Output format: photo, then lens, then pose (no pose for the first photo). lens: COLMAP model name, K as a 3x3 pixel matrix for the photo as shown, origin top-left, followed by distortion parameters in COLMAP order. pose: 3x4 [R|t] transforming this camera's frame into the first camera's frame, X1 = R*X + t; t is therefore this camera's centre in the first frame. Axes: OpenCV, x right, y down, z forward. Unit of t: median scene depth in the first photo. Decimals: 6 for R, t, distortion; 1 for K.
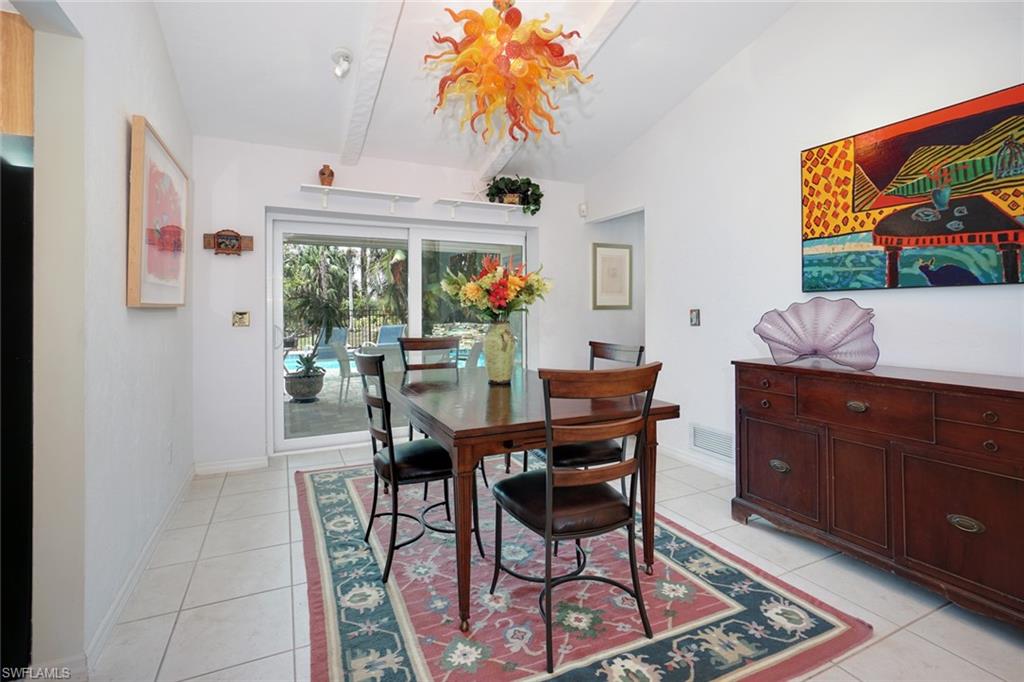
lens RADIAL K [[455.3, 0, 501.0], [0, 455.3, 309.5], [0, 0, 1]] dist [0.000426, 0.000120]
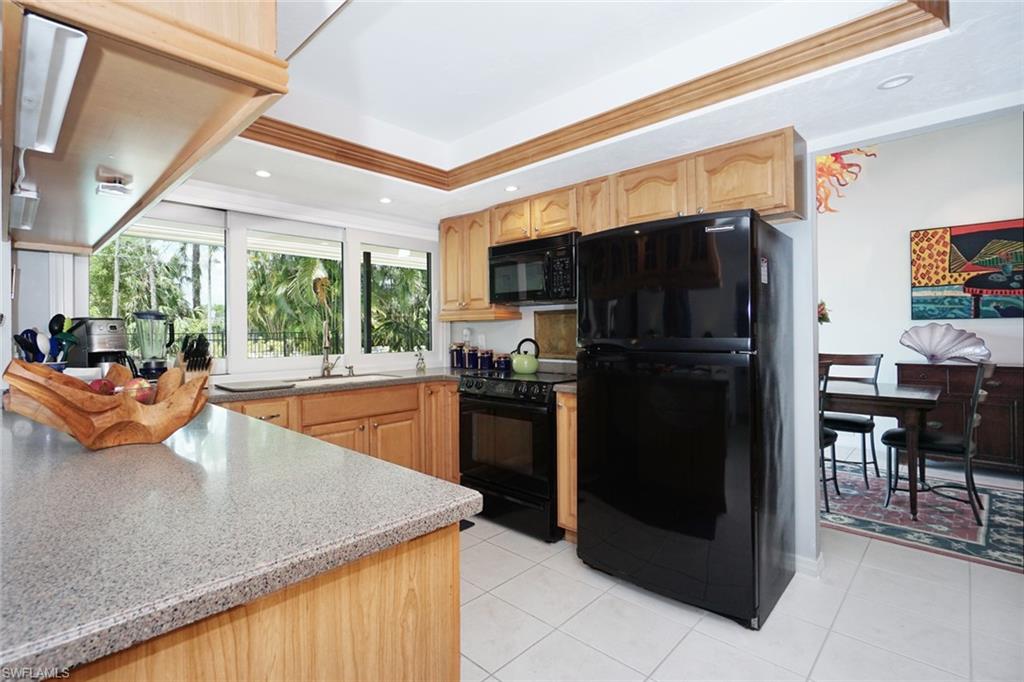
lens RADIAL K [[481.6, 0, 511.7], [0, 481.6, 336.3], [0, 0, 1]] dist [0.002638, 0.000475]
pose [[0.932701, -0.005751, 0.360605, -1.381102], [0.002894, 0.999960, 0.008464, 0.001885], [-0.360639, -0.006851, 0.932680, -0.080634]]
